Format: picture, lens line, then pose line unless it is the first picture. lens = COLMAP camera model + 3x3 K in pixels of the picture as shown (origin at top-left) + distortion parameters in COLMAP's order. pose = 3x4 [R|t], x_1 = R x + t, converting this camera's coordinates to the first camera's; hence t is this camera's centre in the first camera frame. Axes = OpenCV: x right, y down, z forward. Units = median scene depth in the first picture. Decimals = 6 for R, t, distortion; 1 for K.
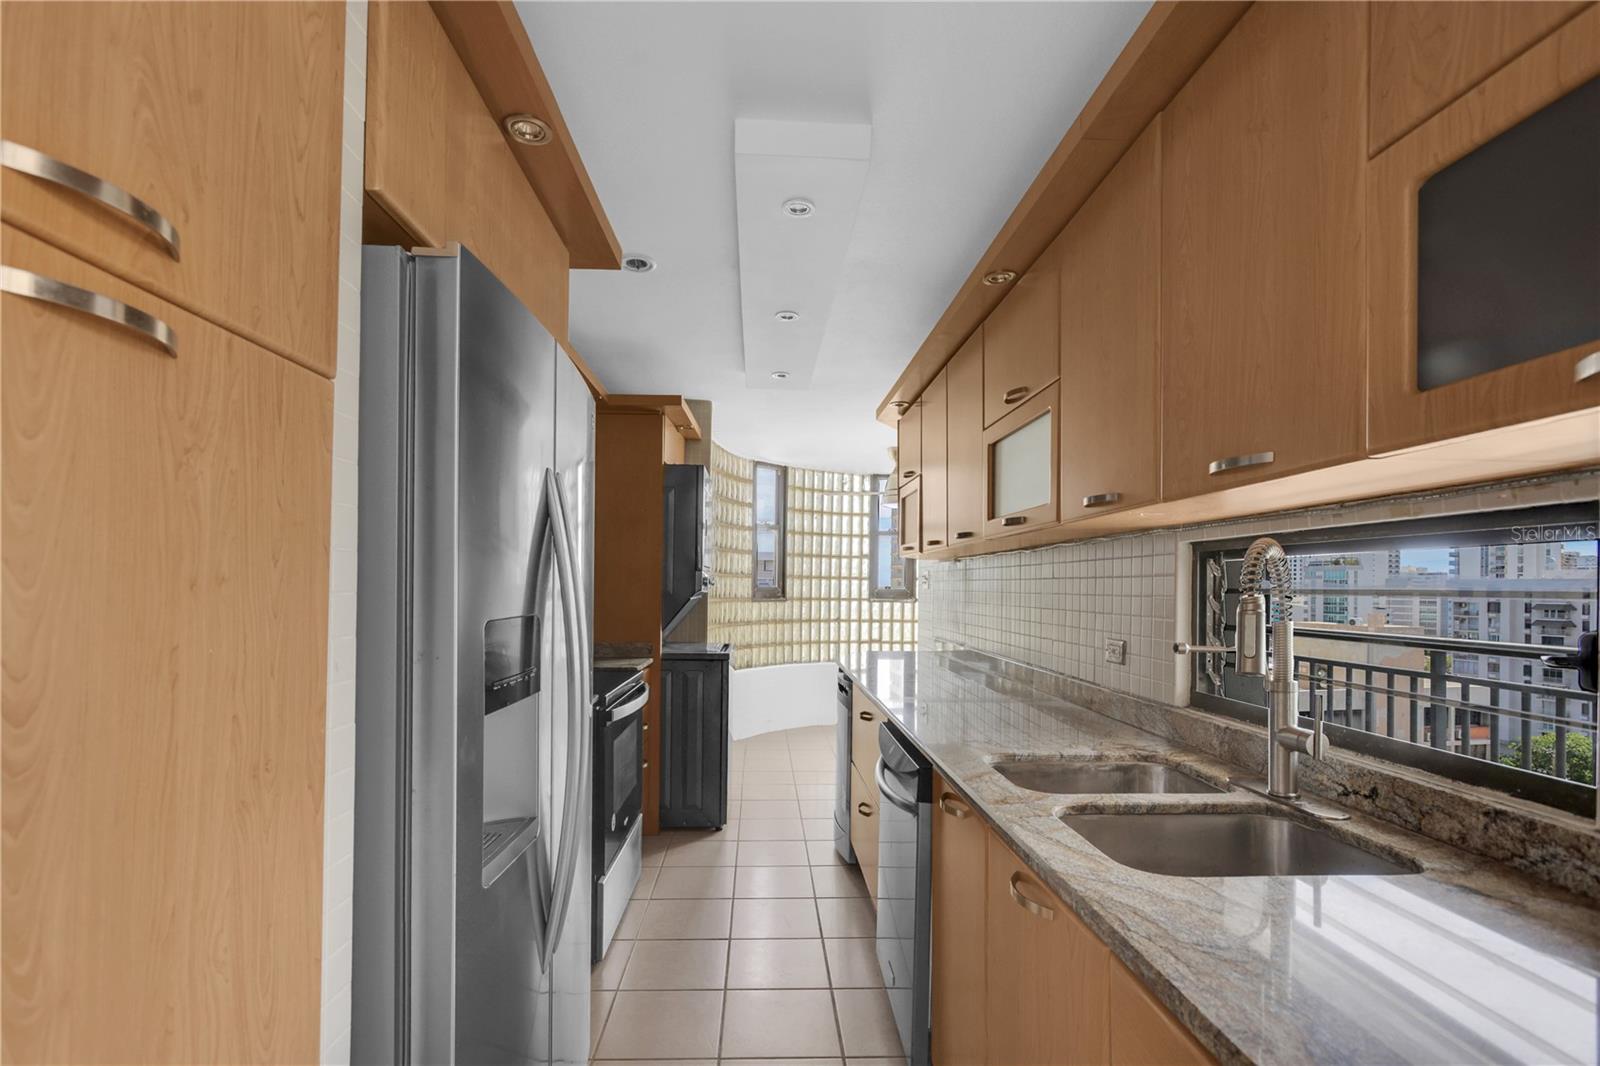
lens RADIAL K [[738.4, 0, 798.1], [0, 738.4, 597.8], [0, 0, 1]] dist [-0.003091, 0.000111]
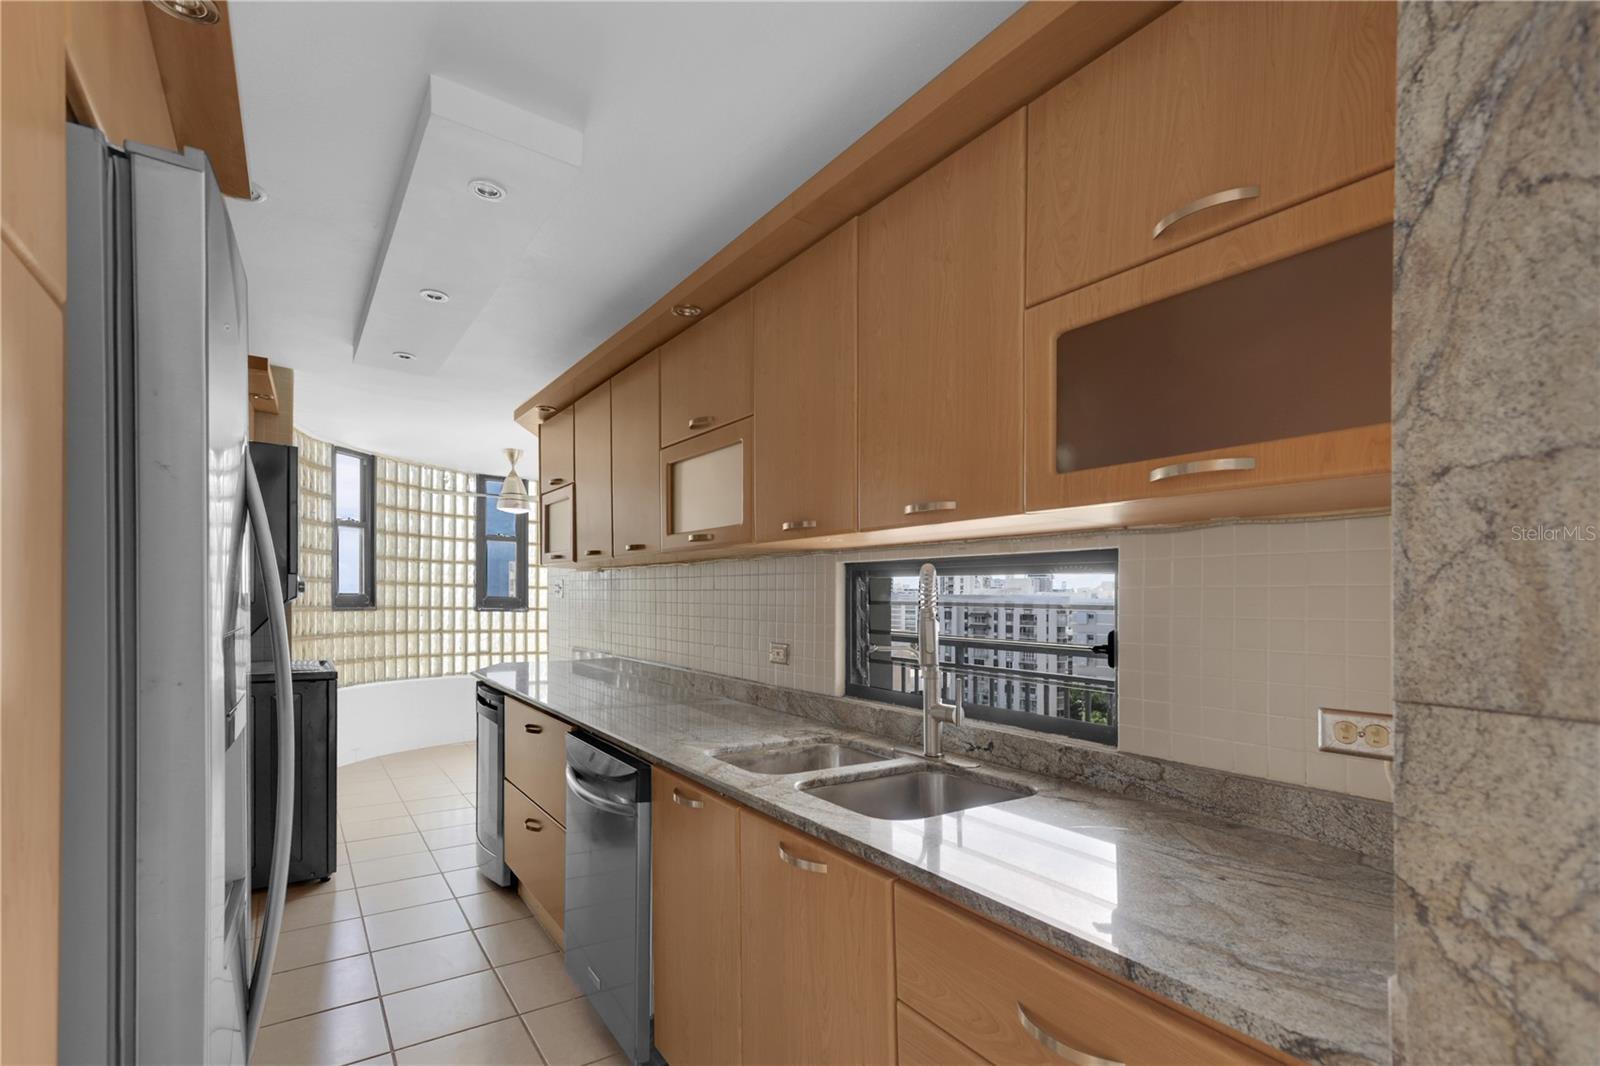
lens RADIAL K [[730.4, 0, 798.6], [0, 730.4, 610.9], [0, 0, 1]] dist [0.001459, 0.000007]
pose [[0.847417, -0.000104, 0.530928, -0.184030], [-0.002801, 0.999985, 0.004667, -0.000724], [-0.530921, -0.005442, 0.847404, 0.003472]]
